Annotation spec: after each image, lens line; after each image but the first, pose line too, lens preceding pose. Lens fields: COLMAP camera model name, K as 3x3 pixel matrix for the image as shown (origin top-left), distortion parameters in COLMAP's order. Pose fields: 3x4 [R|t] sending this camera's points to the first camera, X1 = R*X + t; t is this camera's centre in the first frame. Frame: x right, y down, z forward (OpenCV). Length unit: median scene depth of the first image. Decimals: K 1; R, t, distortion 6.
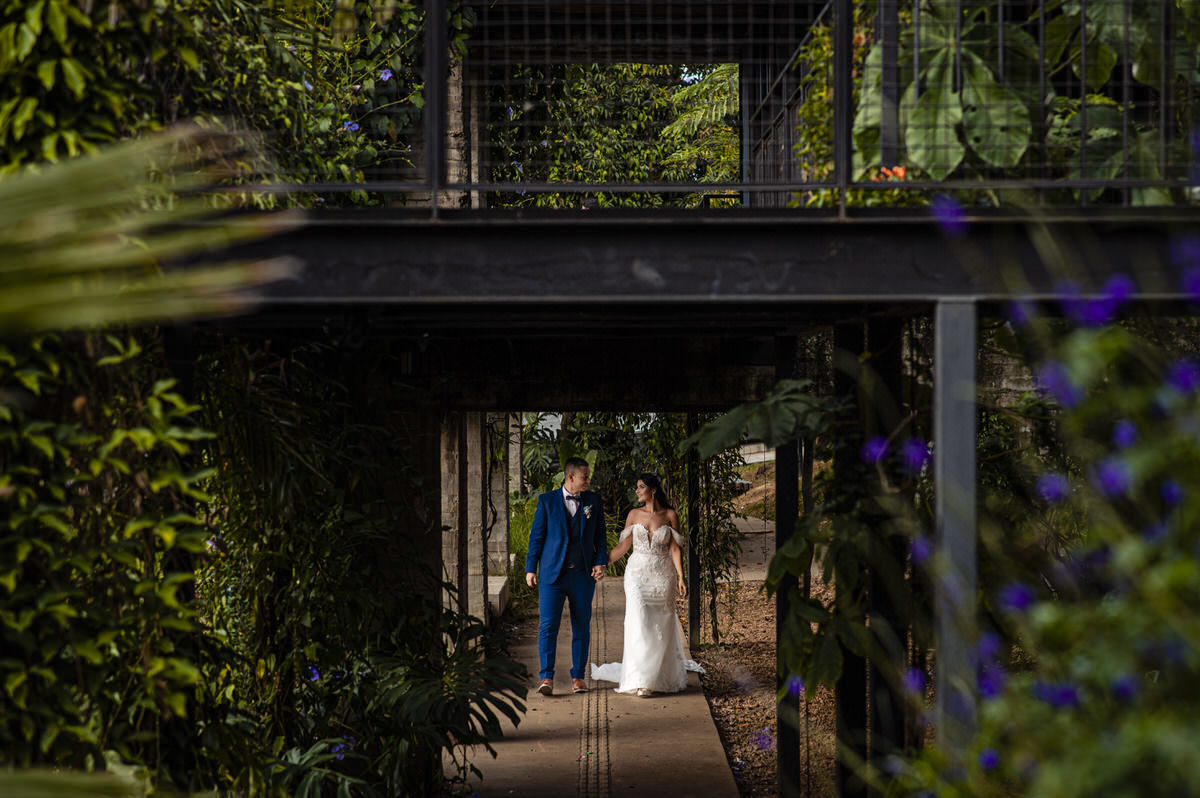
lens RADIAL K [[2943.9, 0, 600.0], [0, 2943.9, 399.0], [0, 0, 1]] dist [0.036144, 0.082863]
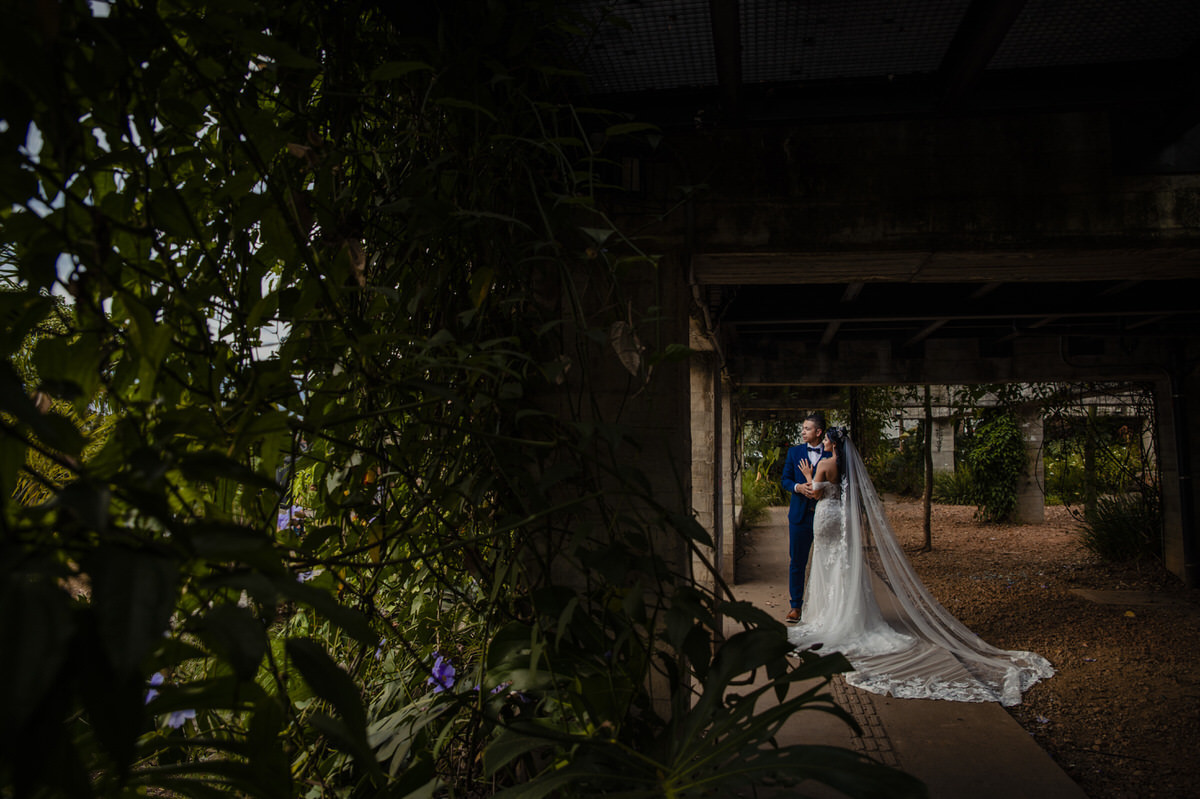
lens RADIAL K [[816.5, 0, 600.0], [0, 816.5, 399.5], [0, 0, 1]] dist [-0.145585, 0.111717]
pose [[0.982266, -0.011139, -0.187159, -0.032802], [-0.002019, 0.997547, -0.069970, 0.042233], [0.187479, 0.069107, 0.979835, 0.690239]]
